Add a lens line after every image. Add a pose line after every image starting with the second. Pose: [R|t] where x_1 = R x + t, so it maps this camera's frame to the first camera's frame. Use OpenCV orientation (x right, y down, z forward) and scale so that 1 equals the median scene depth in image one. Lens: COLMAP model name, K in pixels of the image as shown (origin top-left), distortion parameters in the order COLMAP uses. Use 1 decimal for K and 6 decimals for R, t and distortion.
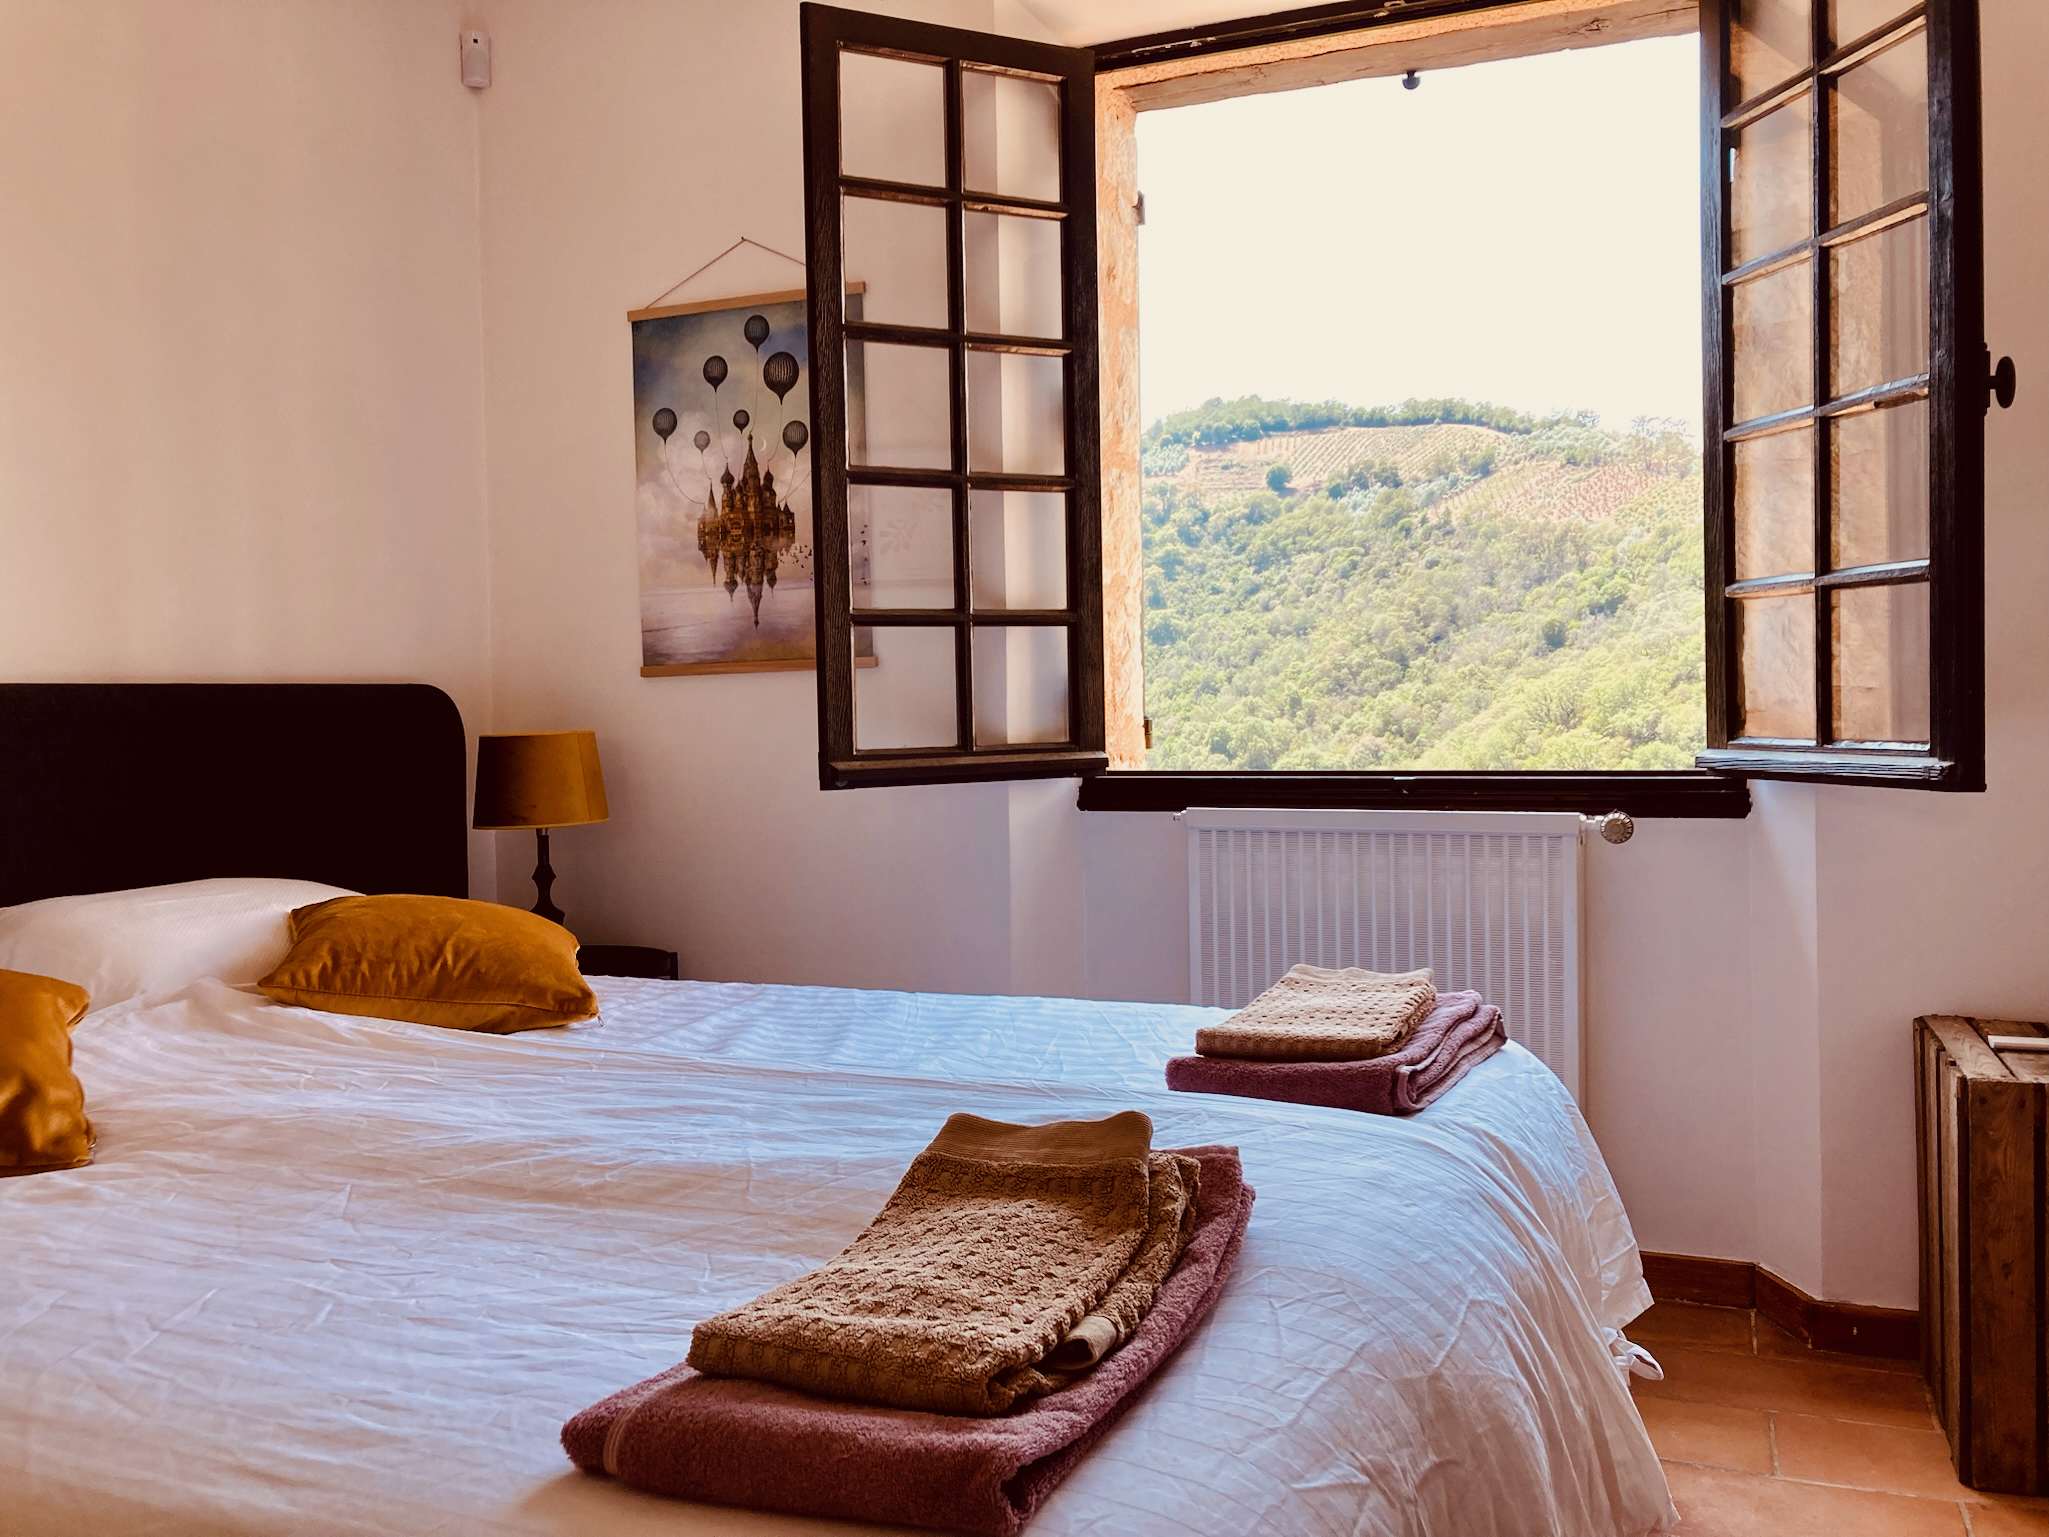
lens RADIAL K [[1714.1, 0, 1028.9], [0, 1714.1, 742.4], [0, 0, 1]] dist [0.046489, -0.091803]
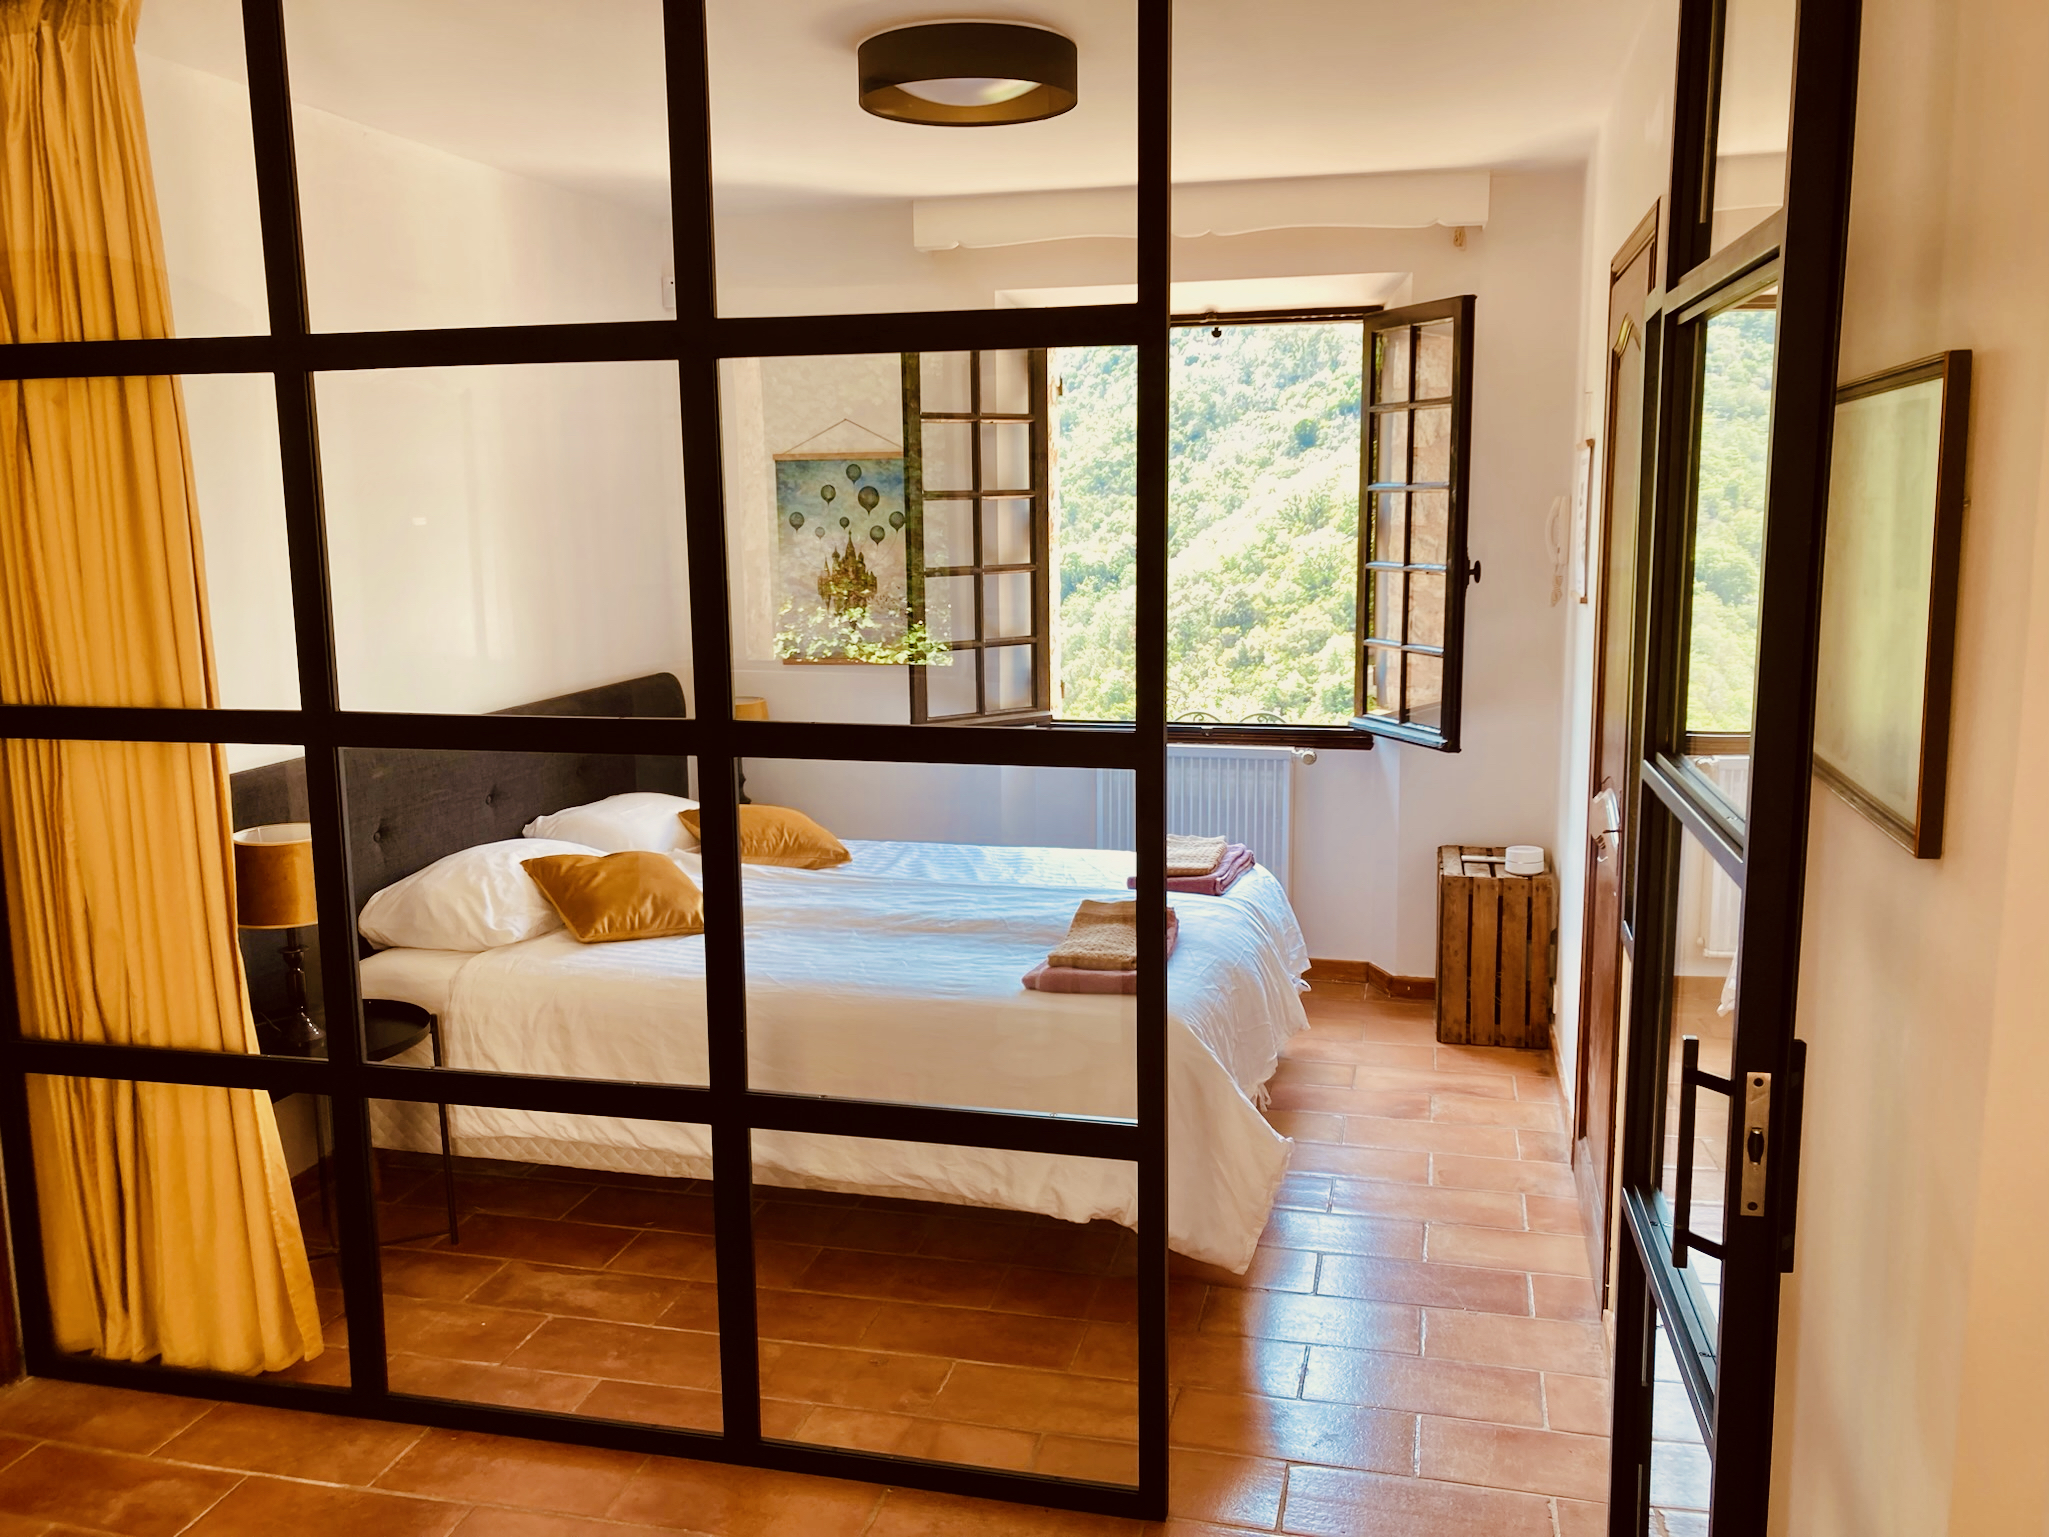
lens RADIAL K [[1679.7, 0, 1021.9], [0, 1679.7, 789.6], [0, 0, 1]] dist [0.051290, -0.075017]
pose [[0.991190, -0.017094, 0.131343, -0.305467], [-0.002262, 0.989307, 0.145828, -0.235561], [-0.132431, -0.144840, 0.980553, -1.077602]]
